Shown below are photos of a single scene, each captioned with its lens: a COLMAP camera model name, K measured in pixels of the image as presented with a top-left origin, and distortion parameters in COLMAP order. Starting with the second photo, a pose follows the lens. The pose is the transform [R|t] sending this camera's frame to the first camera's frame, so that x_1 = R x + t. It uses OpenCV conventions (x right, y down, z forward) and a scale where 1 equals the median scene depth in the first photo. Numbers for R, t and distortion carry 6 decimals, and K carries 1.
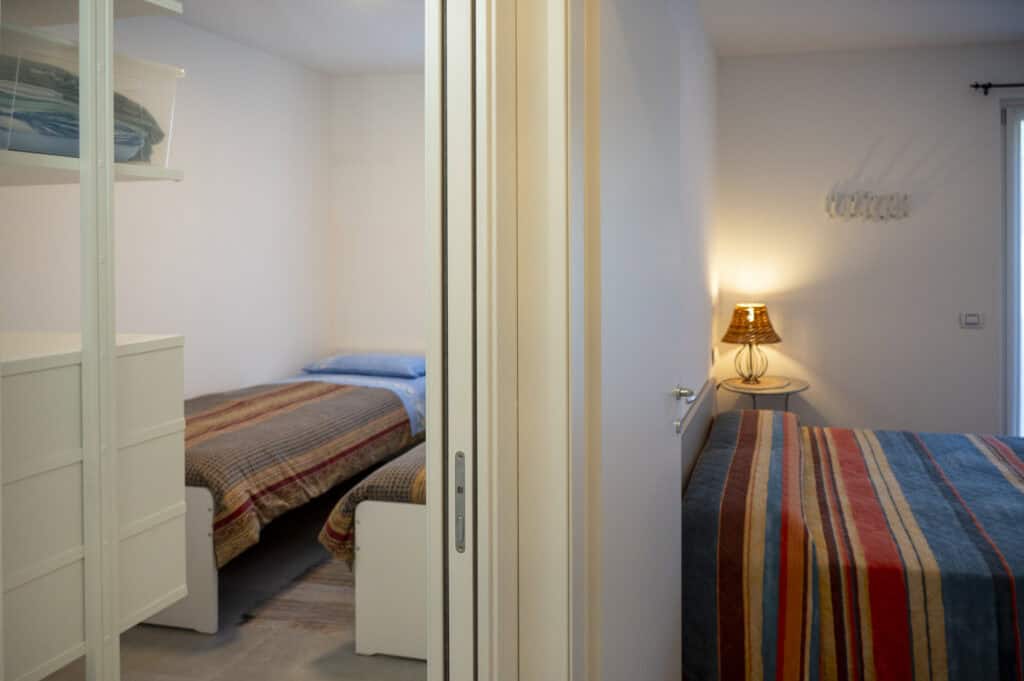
lens RADIAL K [[1124.3, 0, 512.7], [0, 1124.3, 326.7], [0, 0, 1]] dist [-0.005506, 0.003971]
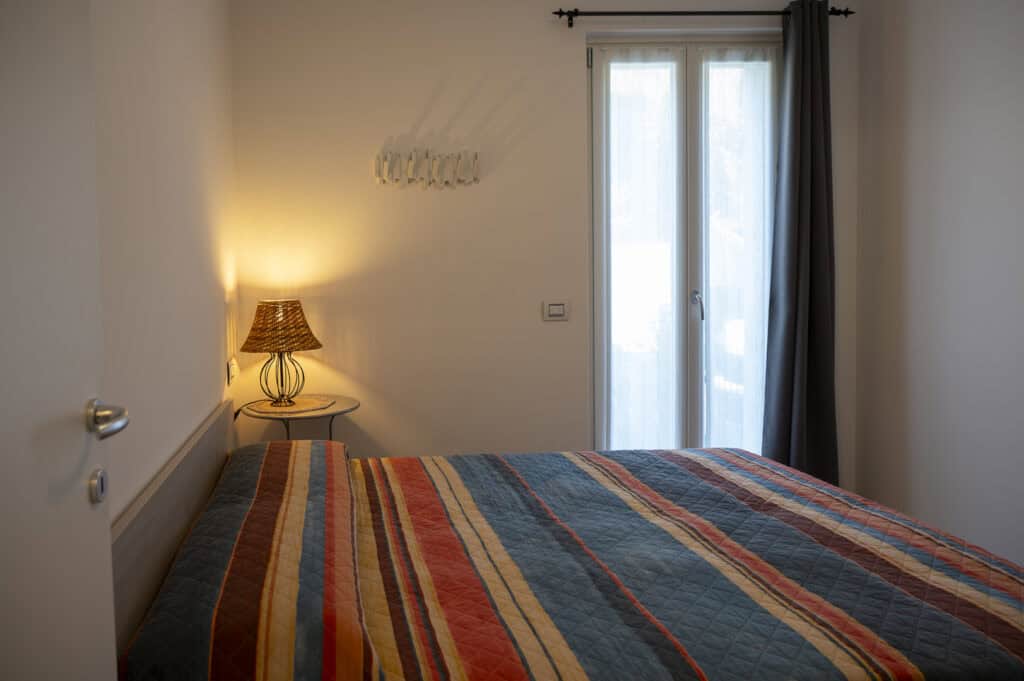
lens RADIAL K [[676.2, 0, 512.0], [0, 676.2, 340.5], [0, 0, 1]] dist [-0.004095, 0.001677]
pose [[0.878963, -0.003588, 0.476877, 0.145468], [0.037019, 0.997468, -0.060728, 0.044407], [-0.475451, 0.071031, 0.876870, 0.583876]]
